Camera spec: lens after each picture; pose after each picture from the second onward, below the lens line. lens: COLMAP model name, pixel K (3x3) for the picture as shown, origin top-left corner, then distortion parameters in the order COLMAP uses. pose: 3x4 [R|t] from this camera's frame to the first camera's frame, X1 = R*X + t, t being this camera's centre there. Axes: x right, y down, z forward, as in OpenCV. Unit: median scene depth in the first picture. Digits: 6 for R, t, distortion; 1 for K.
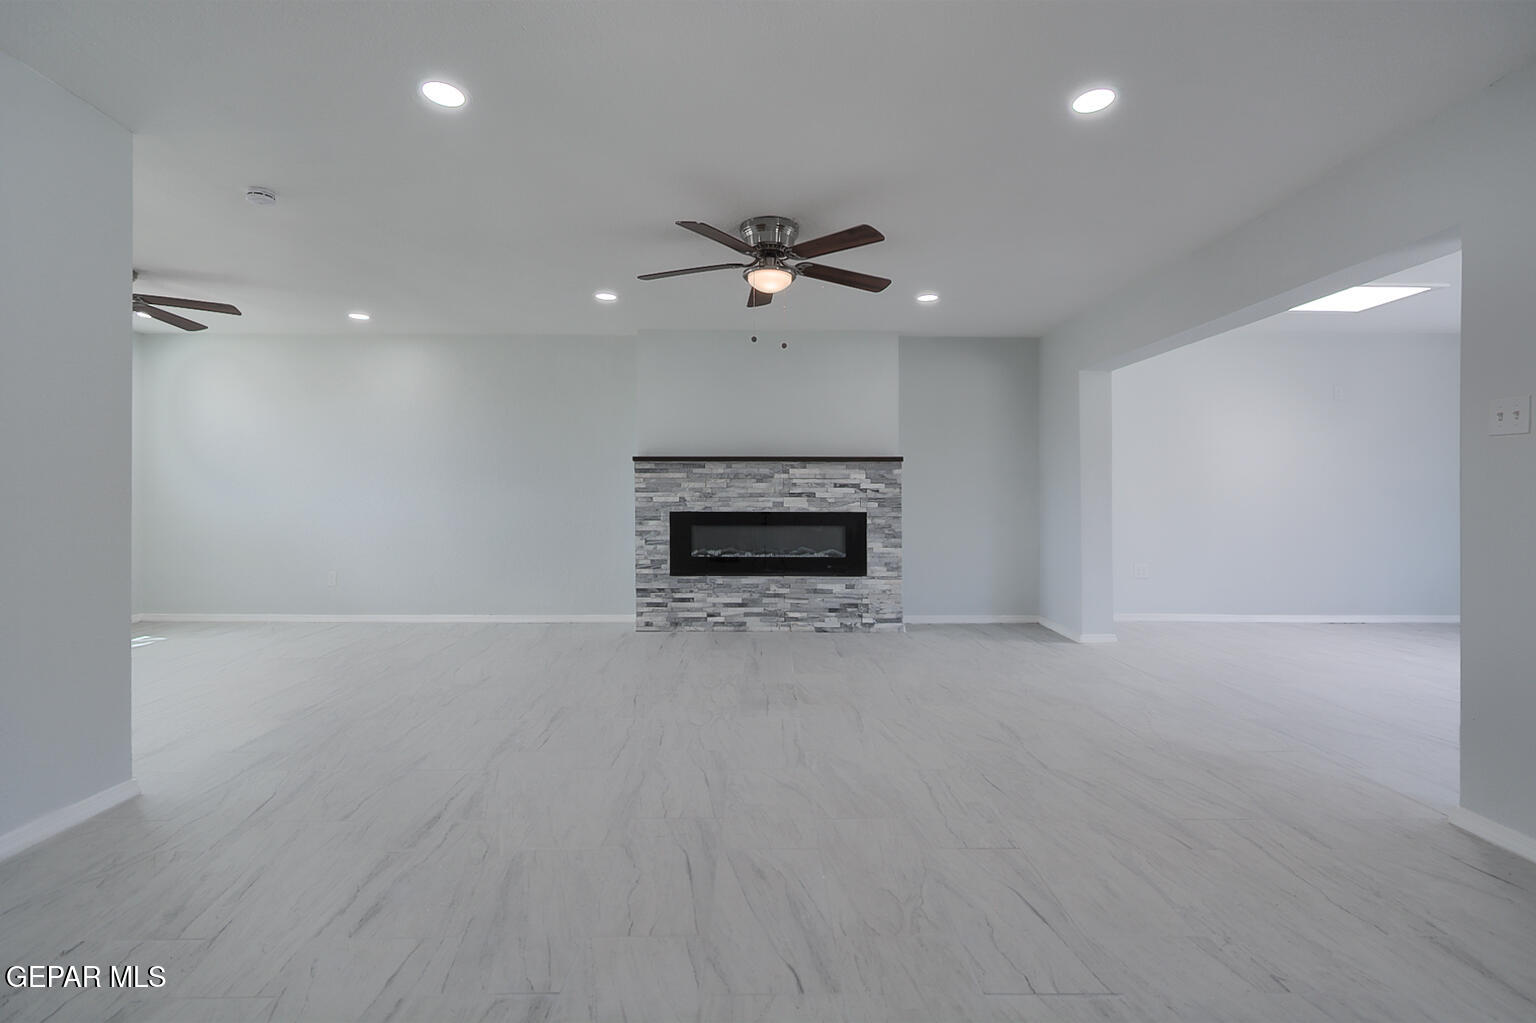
lens RADIAL K [[718.9, 0, 746.0], [0, 718.9, 495.5], [0, 0, 1]] dist [0.004367, 0.002626]
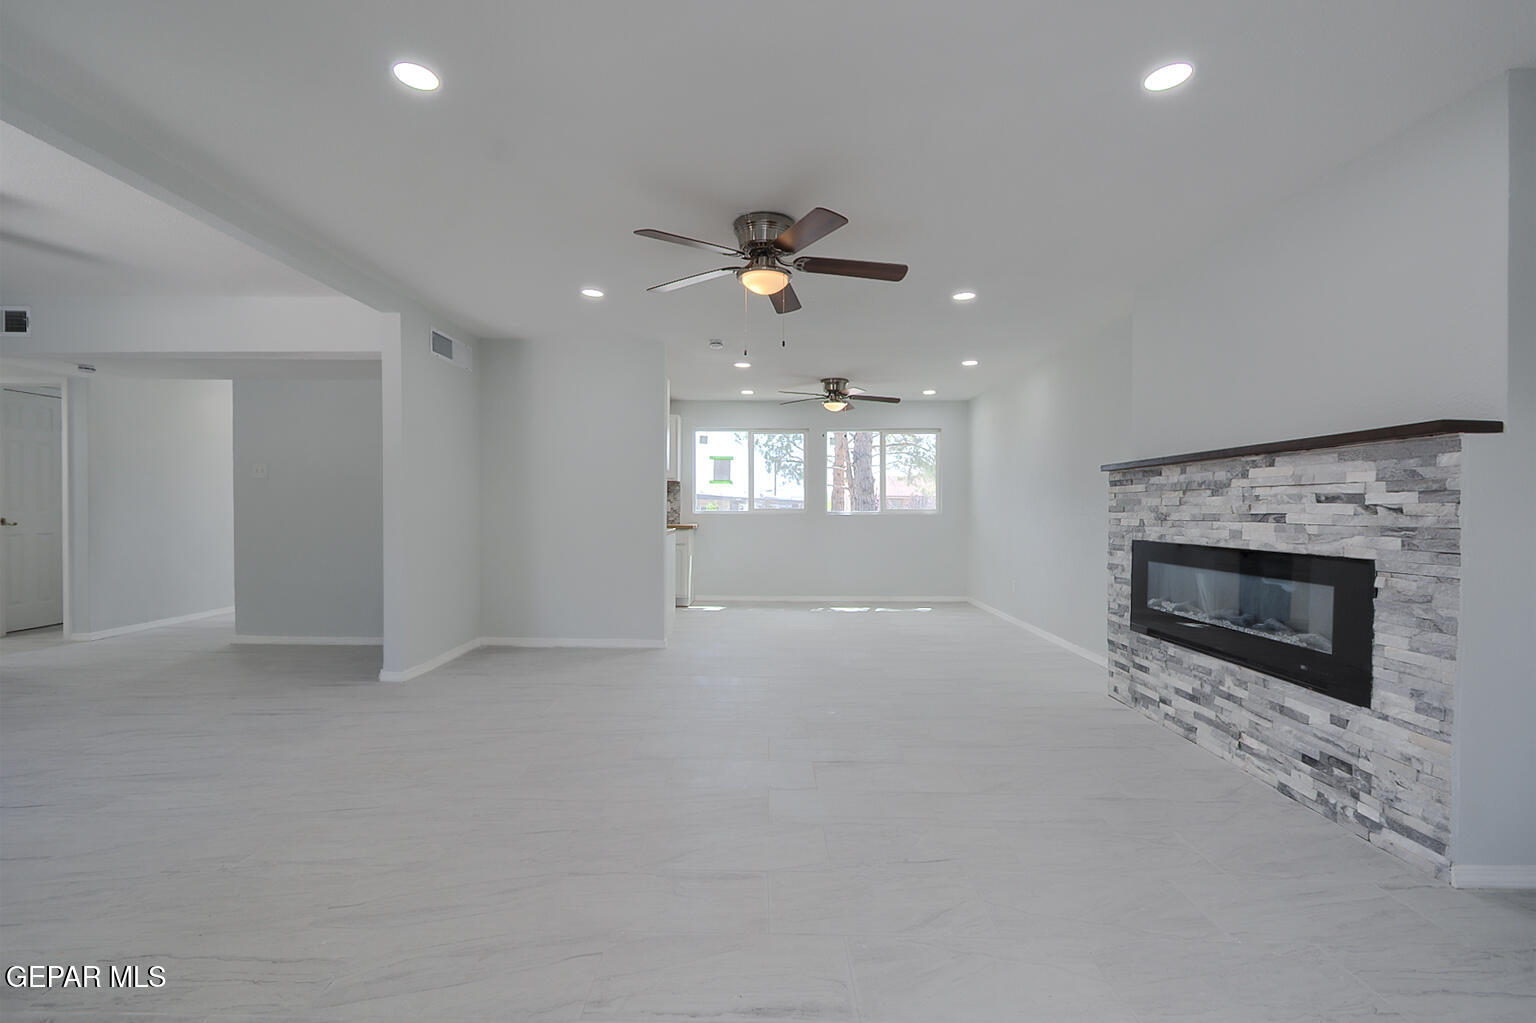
lens RADIAL K [[718.9, 0, 763.7], [0, 718.9, 516.2], [0, 0, 1]] dist [0.004367, 0.002626]
pose [[-0.032165, 0.007769, -0.999452, 0.613126], [-0.000005, 0.999970, 0.007774, -0.006225], [0.999483, 0.000255, -0.032164, 0.655929]]
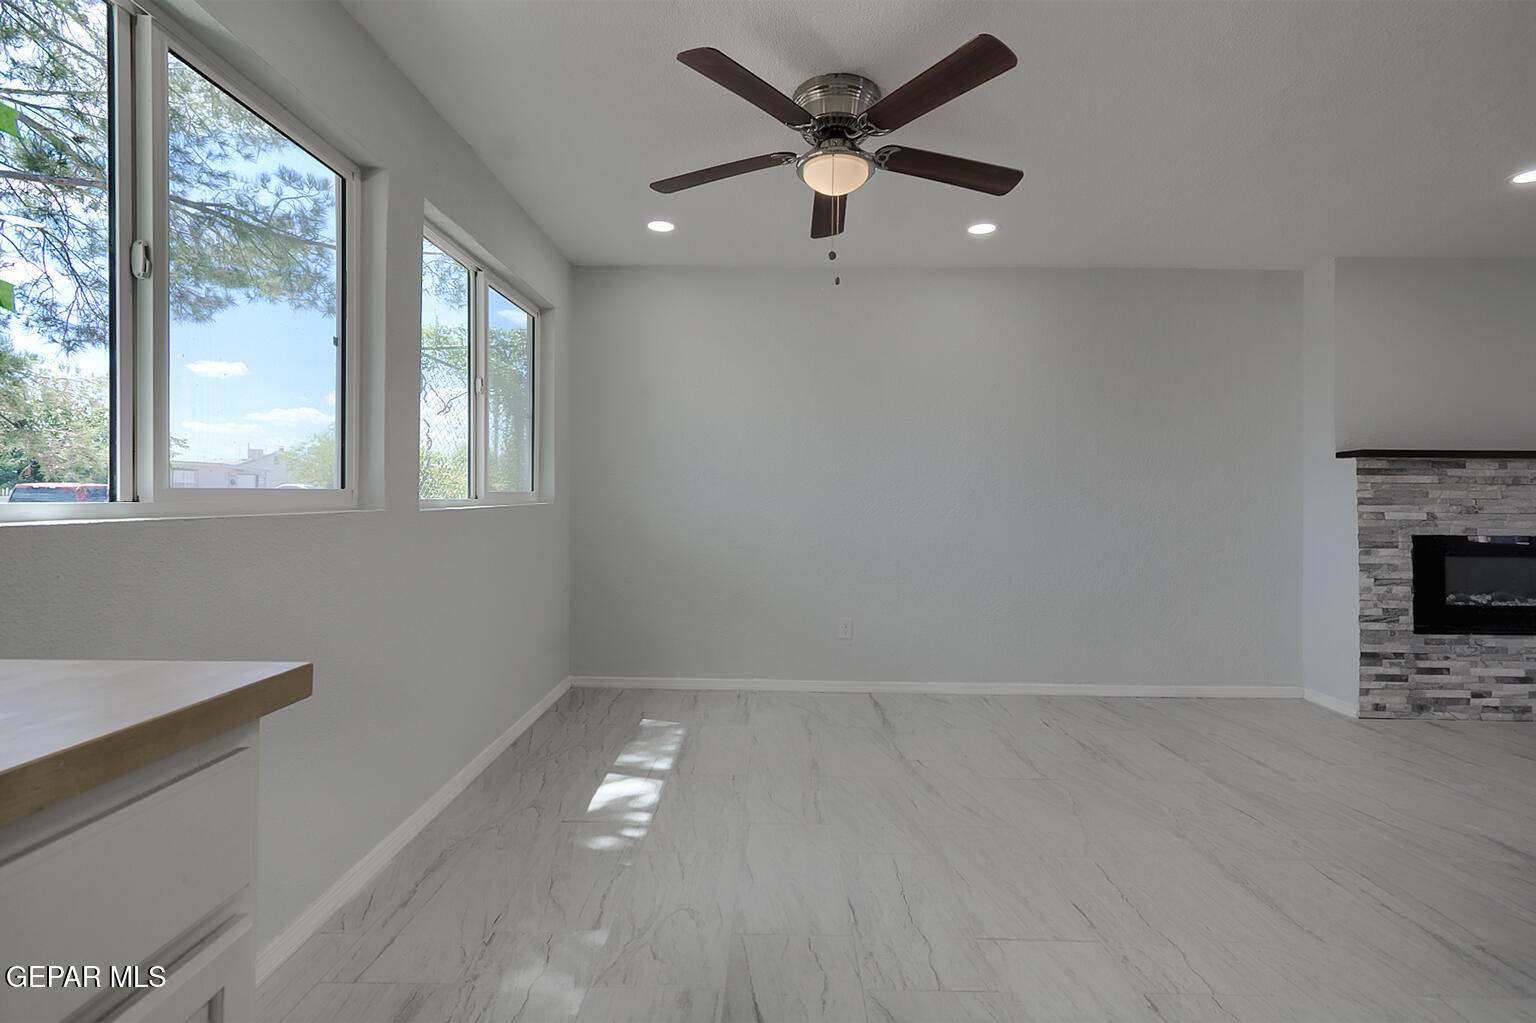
lens RADIAL K [[718.9, 0, 761.1], [0, 718.9, 498.0], [0, 0, 1]] dist [0.004367, 0.002626]
pose [[0.999374, 0.005420, -0.034952, -0.668843], [-0.005281, 0.999978, 0.004069, -0.010569], [0.034973, -0.003882, 0.999381, 0.324192]]
